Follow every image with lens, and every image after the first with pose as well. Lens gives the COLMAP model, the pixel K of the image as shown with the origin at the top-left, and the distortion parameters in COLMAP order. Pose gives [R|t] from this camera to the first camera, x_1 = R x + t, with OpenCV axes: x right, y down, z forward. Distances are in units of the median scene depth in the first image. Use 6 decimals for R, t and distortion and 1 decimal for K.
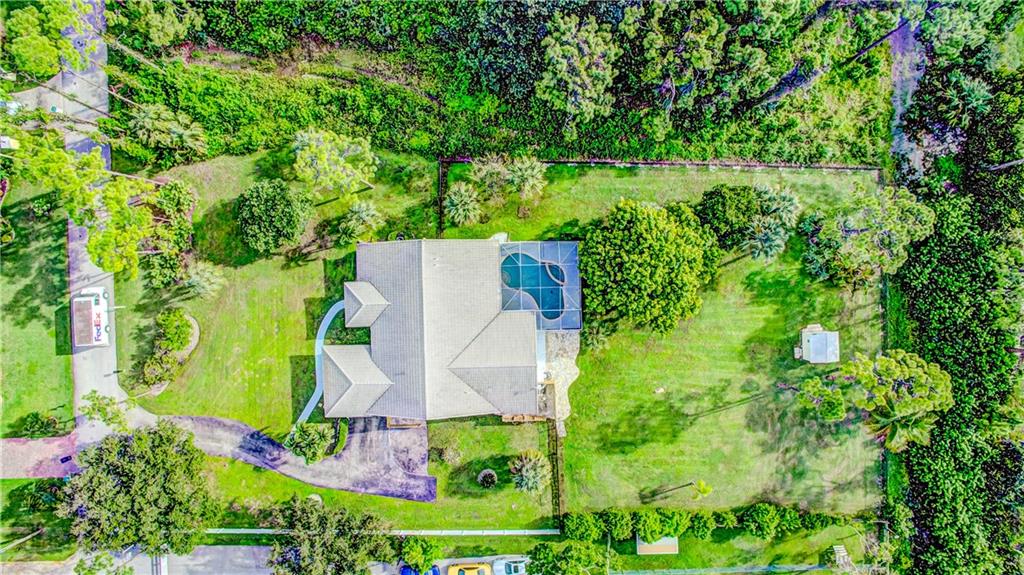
lens RADIAL K [[601.6, 0, 513.7], [0, 601.6, 293.8], [0, 0, 1]] dist [-0.125292, 0.090857]
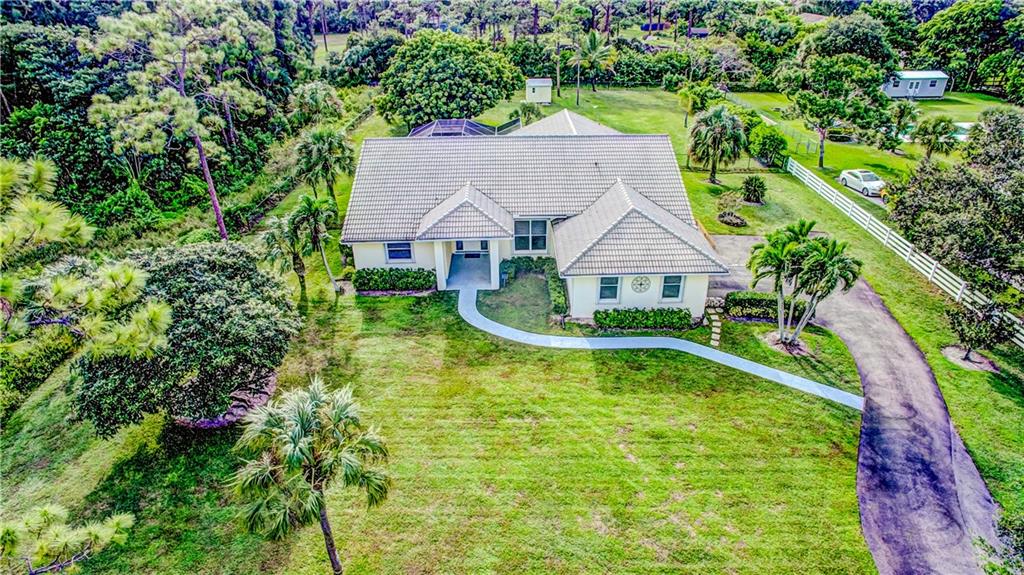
lens RADIAL K [[601.6, 0, 513.7], [0, 601.6, 293.8], [0, 0, 1]] dist [-0.125292, 0.090857]
pose [[0.014176, -0.478707, 0.877860, -0.748792], [0.999618, -0.014052, -0.023804, 0.070478], [0.023731, 0.877862, 0.478325, 0.866683]]
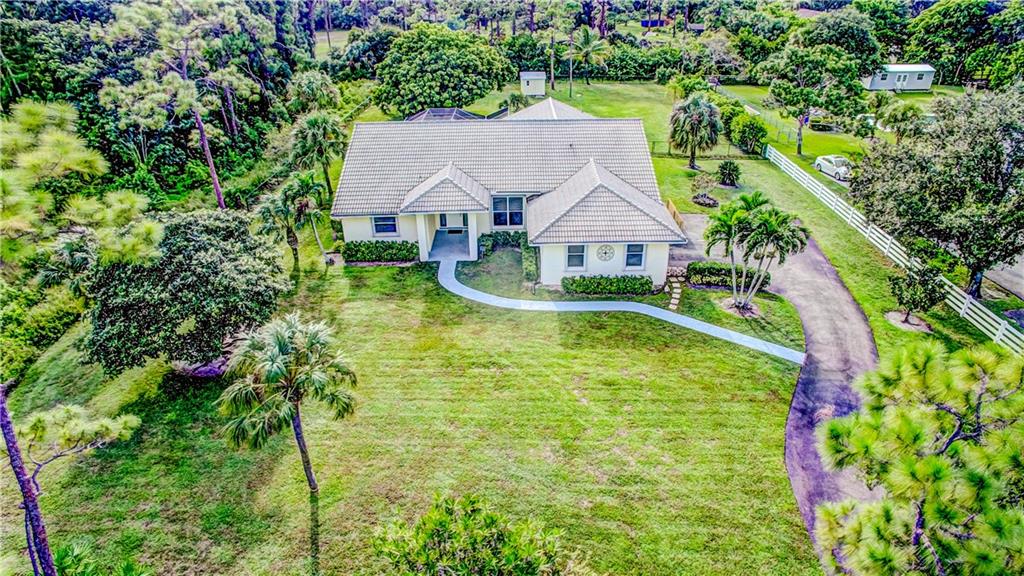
lens RADIAL K [[605.8, 0, 515.8], [0, 605.8, 293.2], [0, 0, 1]] dist [-0.128269, 0.094935]
pose [[0.023583, -0.477600, 0.878261, -0.797843], [0.999391, -0.011335, -0.032999, 0.099676], [0.025716, 0.878504, 0.477042, 0.871348]]
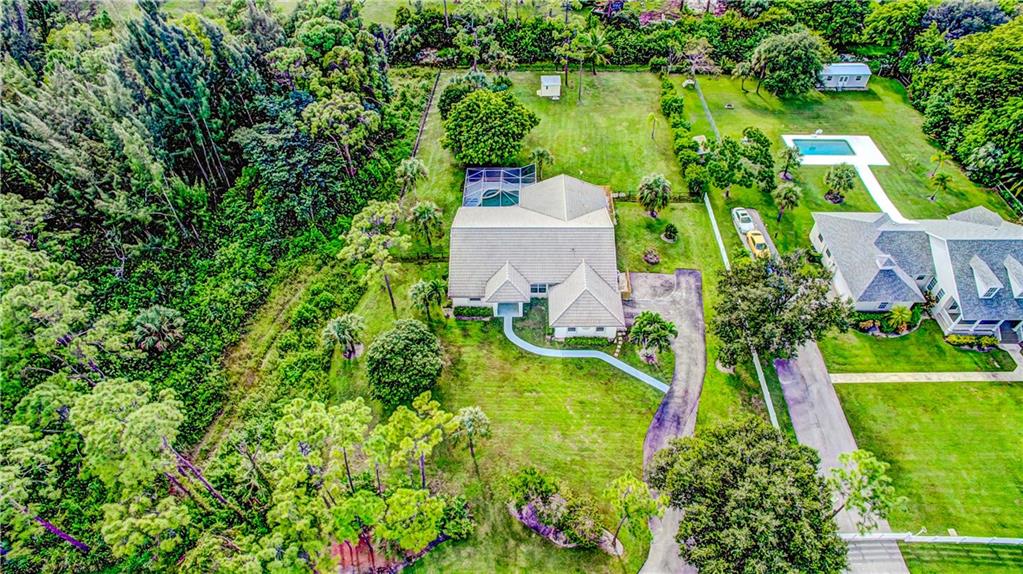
lens RADIAL K [[605.2, 0, 515.3], [0, 605.2, 292.2], [0, 0, 1]] dist [-0.128269, 0.094935]
pose [[0.040122, -0.718440, 0.694431, -1.029597], [0.998844, 0.010437, -0.046912, 0.083614], [0.026456, 0.695510, 0.718029, 0.281384]]
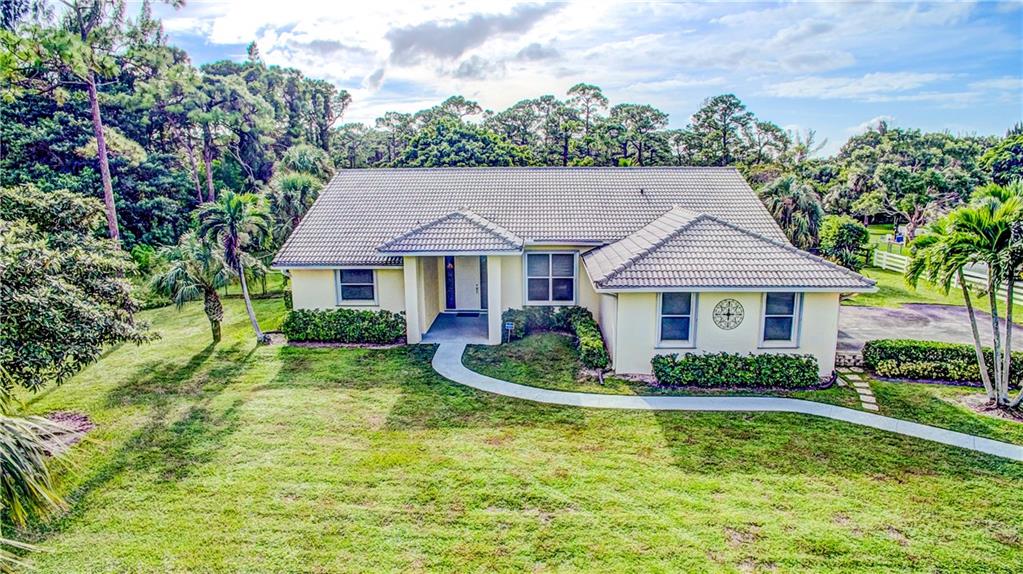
lens RADIAL K [[601.0, 0, 513.2], [0, 601.0, 293.3], [0, 0, 1]] dist [-0.125292, 0.090857]
pose [[0.069428, -0.186320, 0.980033, -0.614164], [0.997450, -0.003317, -0.071293, 0.076903], [0.016534, 0.982483, 0.185615, 1.022011]]
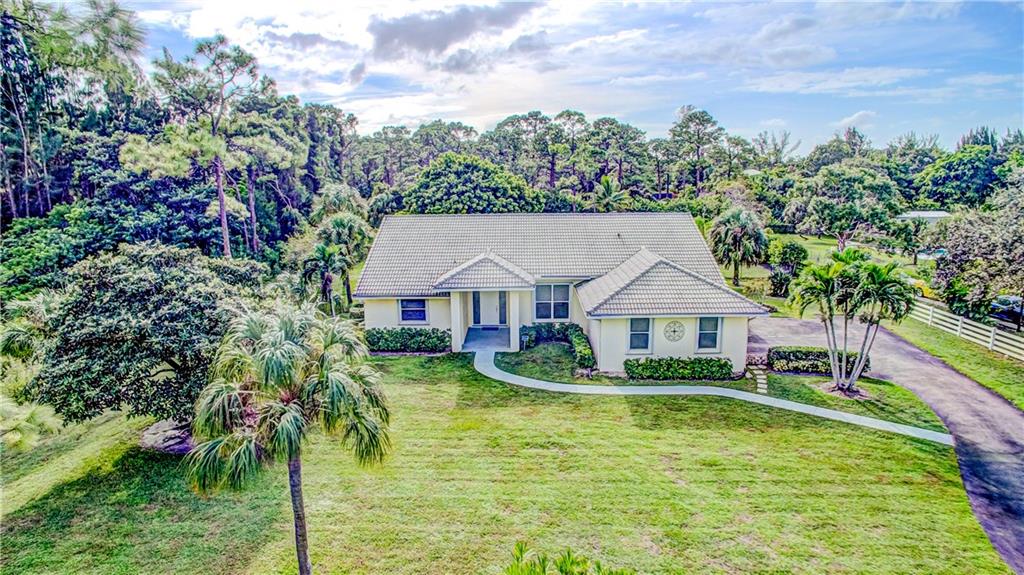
lens RADIAL K [[601.6, 0, 513.7], [0, 601.6, 293.8], [0, 0, 1]] dist [-0.125292, 0.090857]
pose [[0.040258, -0.195272, 0.979922, -0.750793], [0.998971, -0.012621, -0.043556, 0.062891], [0.020873, 0.980668, 0.194563, 0.973946]]
